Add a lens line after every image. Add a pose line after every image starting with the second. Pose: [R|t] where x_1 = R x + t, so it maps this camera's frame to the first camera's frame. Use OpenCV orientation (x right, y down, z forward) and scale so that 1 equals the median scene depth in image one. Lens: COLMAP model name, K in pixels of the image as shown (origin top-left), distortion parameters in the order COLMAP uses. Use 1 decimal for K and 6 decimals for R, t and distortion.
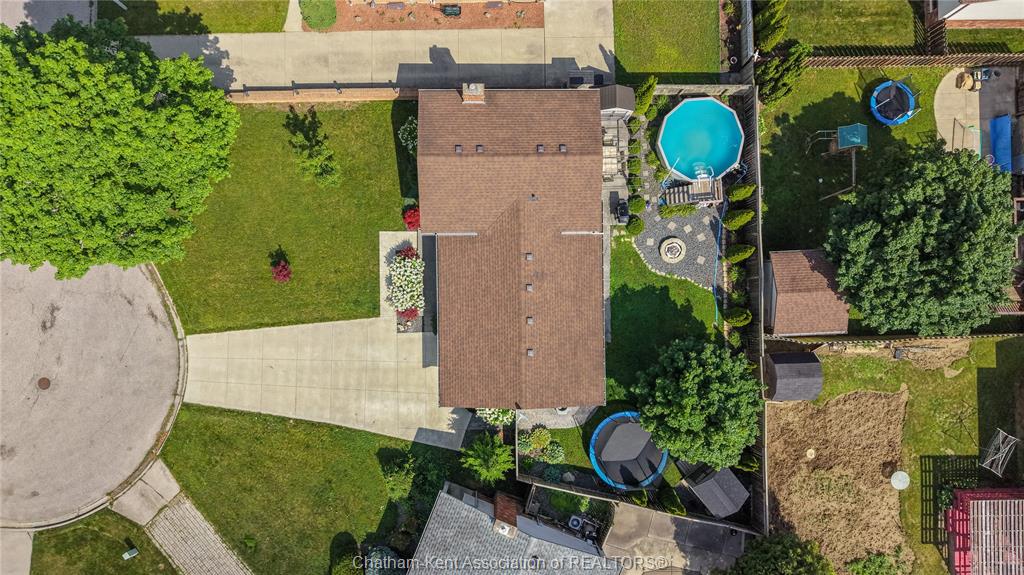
lens RADIAL K [[736.2, 0, 513.8], [0, 736.2, 303.5], [0, 0, 1]] dist [0.042164, -0.048691]
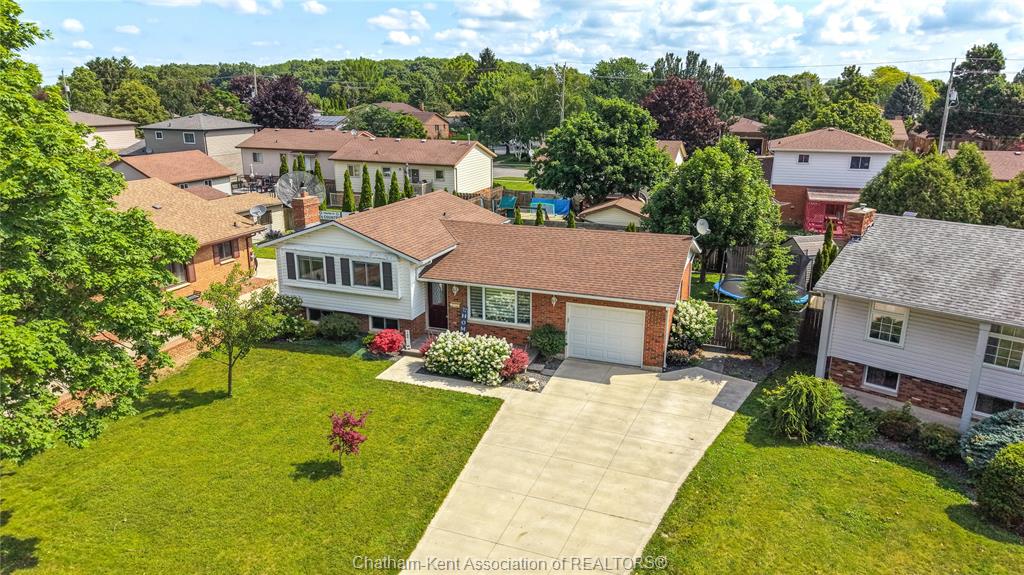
lens RADIAL K [[689.9, 0, 509.0], [0, 689.9, 290.6], [0, 0, 1]] dist [0.041028, -0.041518]
pose [[0.359916, -0.284256, 0.888628, -0.634548], [0.932984, 0.110694, -0.342473, 0.196146], [-0.001016, 0.952337, 0.305047, 0.754467]]
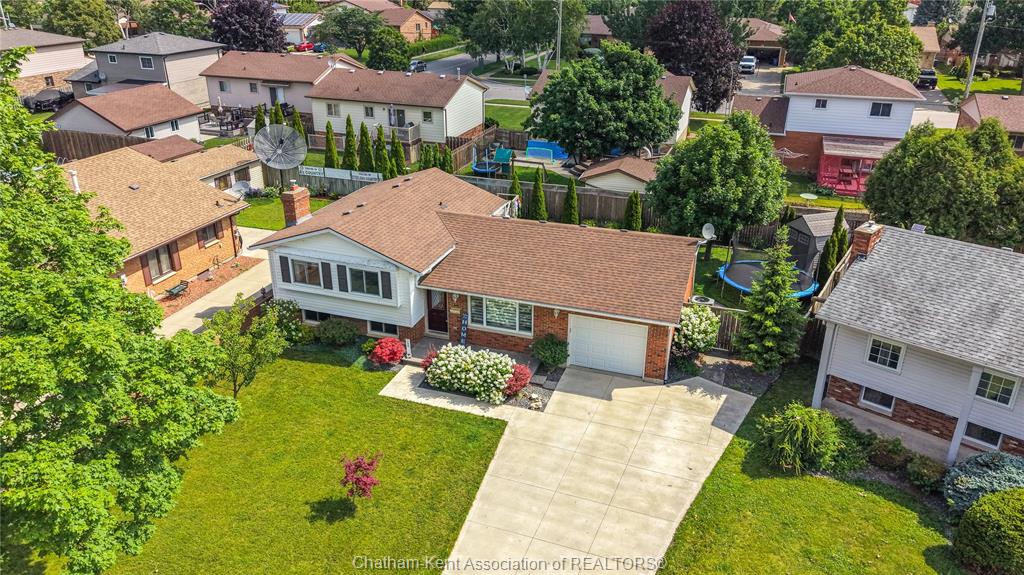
lens RADIAL K [[753.8, 0, 508.9], [0, 753.8, 291.0], [0, 0, 1]] dist [0.043755, -0.047008]
pose [[0.345521, -0.403609, 0.847180, -0.645876], [0.938405, 0.151805, -0.310405, 0.188249], [-0.003324, 0.902250, 0.431201, 0.648765]]
